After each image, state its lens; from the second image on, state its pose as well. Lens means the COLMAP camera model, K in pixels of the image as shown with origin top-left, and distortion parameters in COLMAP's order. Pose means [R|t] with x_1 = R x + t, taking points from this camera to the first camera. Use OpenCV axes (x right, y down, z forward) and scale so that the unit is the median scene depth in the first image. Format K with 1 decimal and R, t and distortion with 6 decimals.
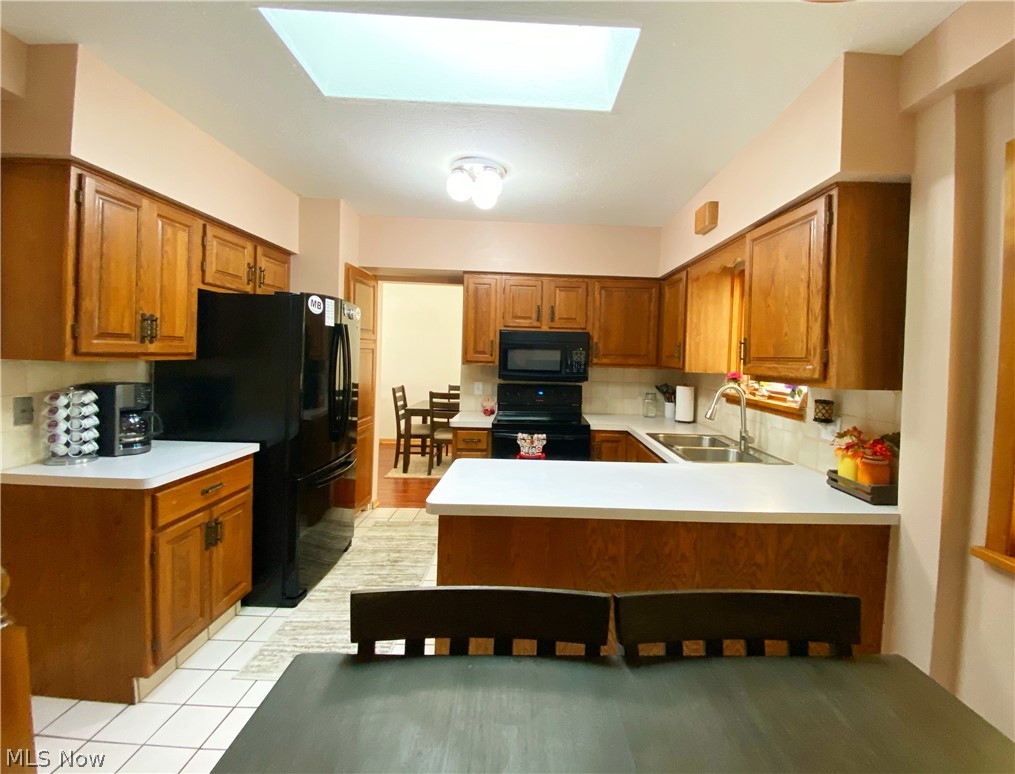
lens RADIAL K [[433.3, 0, 536.5], [0, 433.3, 358.7], [0, 0, 1]] dist [0.000061, -0.014281]
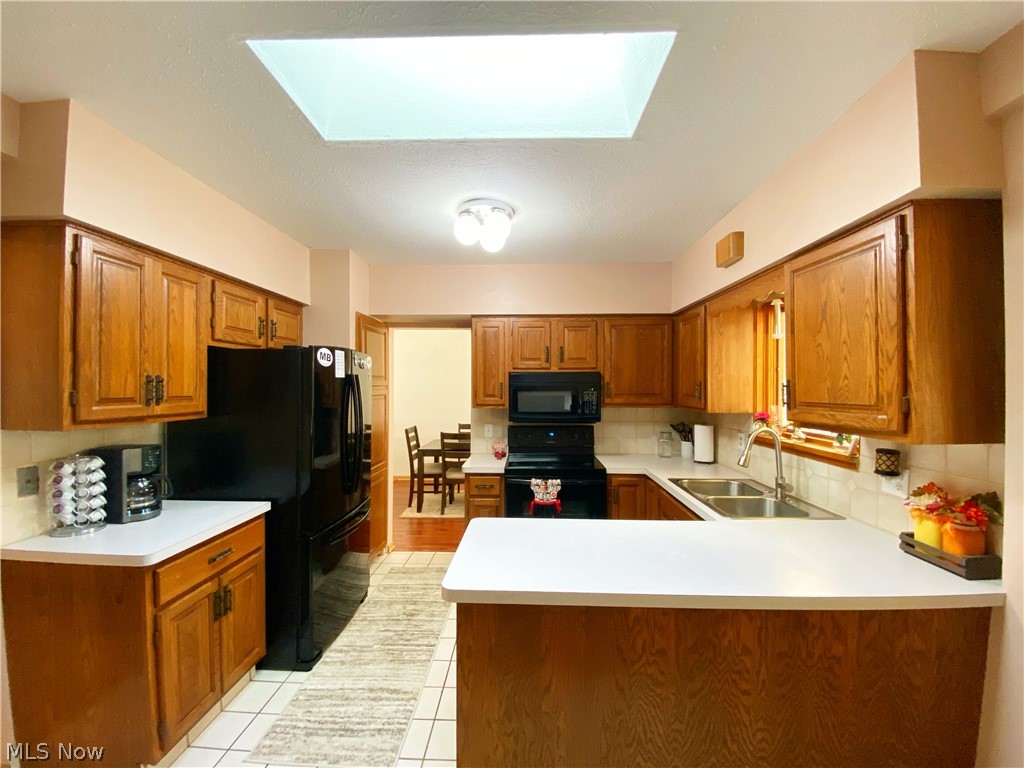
lens RADIAL K [[405.3, 0, 512.0], [0, 405.3, 384.0], [0, 0, 1]] dist [0.001179, -0.013824]
pose [[0.997551, -0.028955, -0.063670, -0.034062], [0.027898, 0.999459, -0.017420, -0.039819], [0.064140, 0.015601, 0.997819, 0.124623]]
